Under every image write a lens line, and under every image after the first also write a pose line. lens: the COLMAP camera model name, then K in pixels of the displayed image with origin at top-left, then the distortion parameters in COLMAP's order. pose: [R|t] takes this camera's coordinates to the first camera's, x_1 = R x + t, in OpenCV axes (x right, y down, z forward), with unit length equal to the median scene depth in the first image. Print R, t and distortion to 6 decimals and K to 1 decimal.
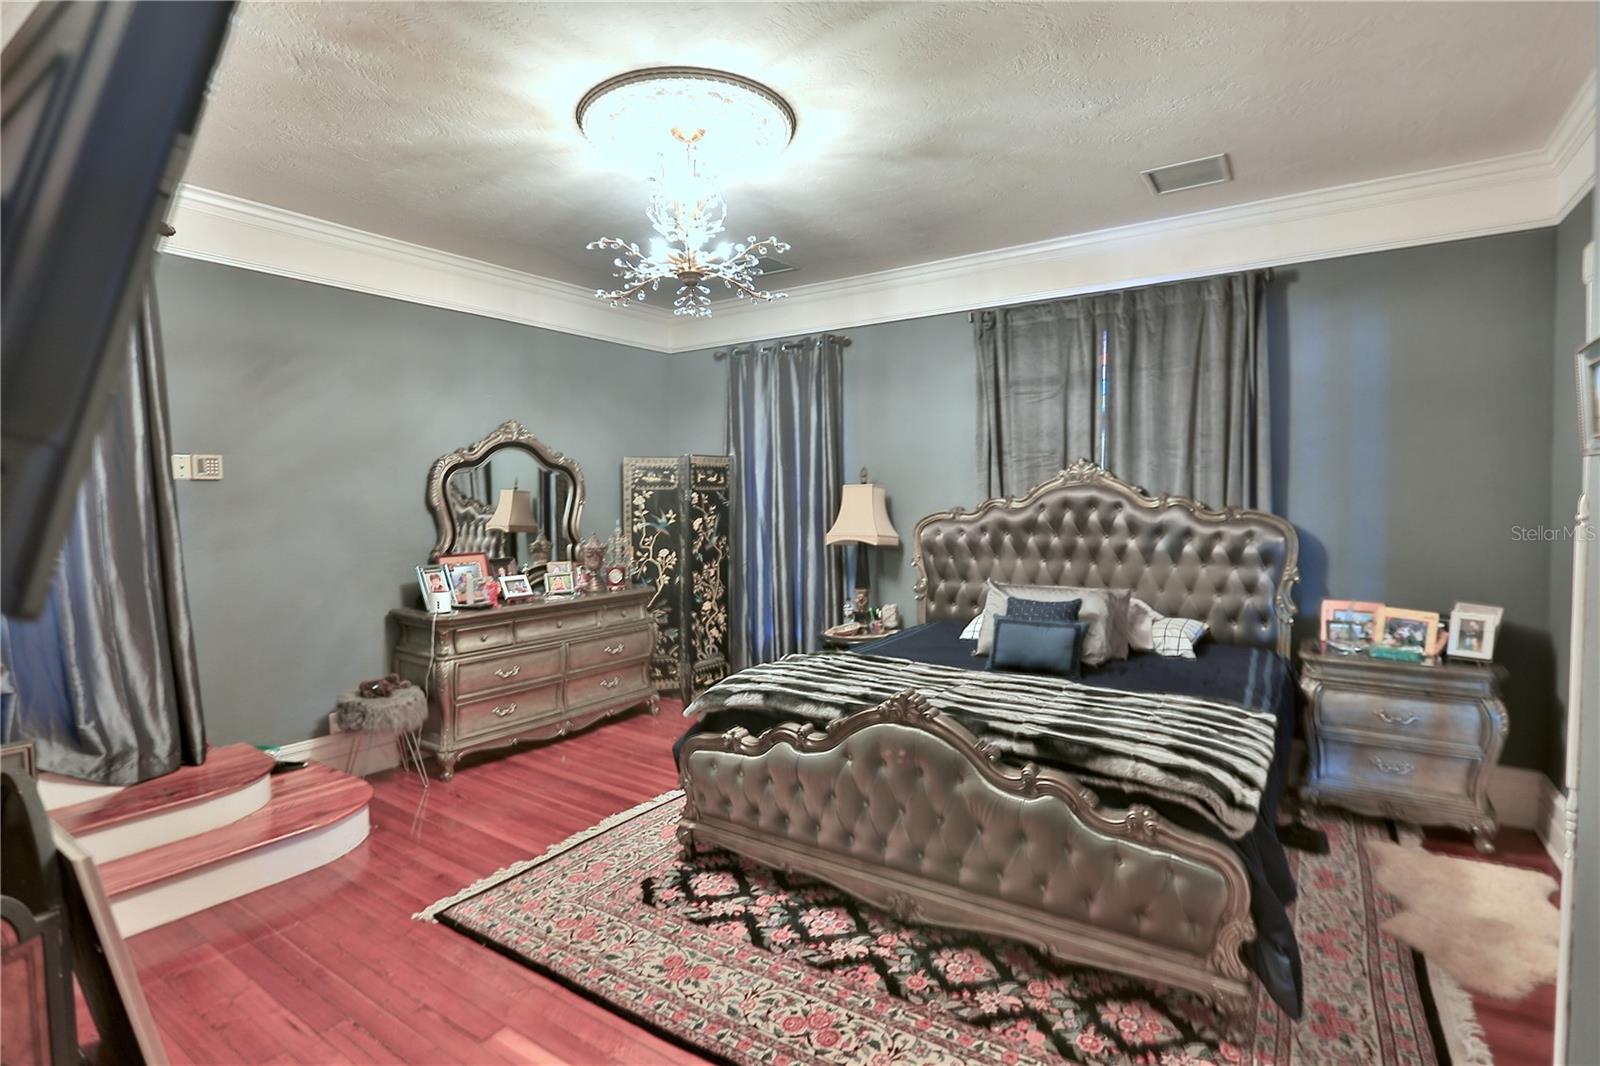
lens RADIAL K [[777.0, 0, 802.7], [0, 777.0, 542.1], [0, 0, 1]] dist [-0.000472, 0.000480]
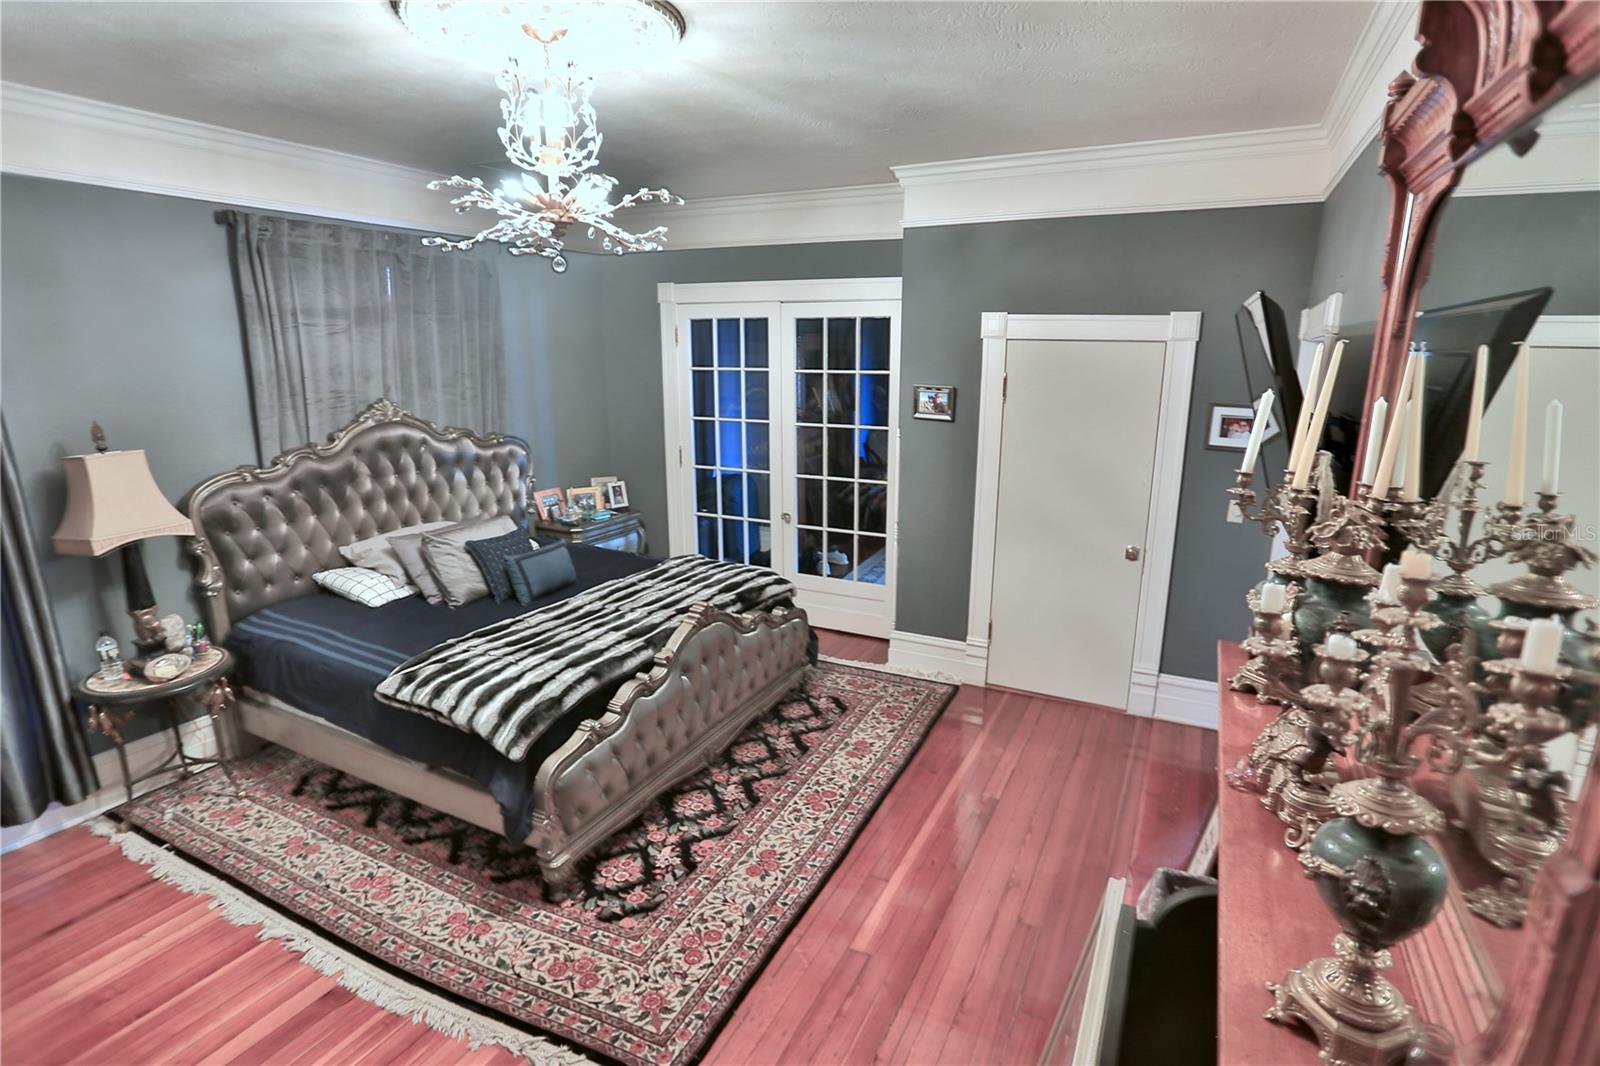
lens RADIAL K [[777.0, 0, 805.7], [0, 777.0, 530.7], [0, 0, 1]] dist [-0.000472, 0.000480]
pose [[-0.107677, -0.216846, 0.970249, -1.045975], [0.064739, 0.972323, 0.224494, -0.195569], [-0.992076, 0.086985, -0.090658, 0.849678]]
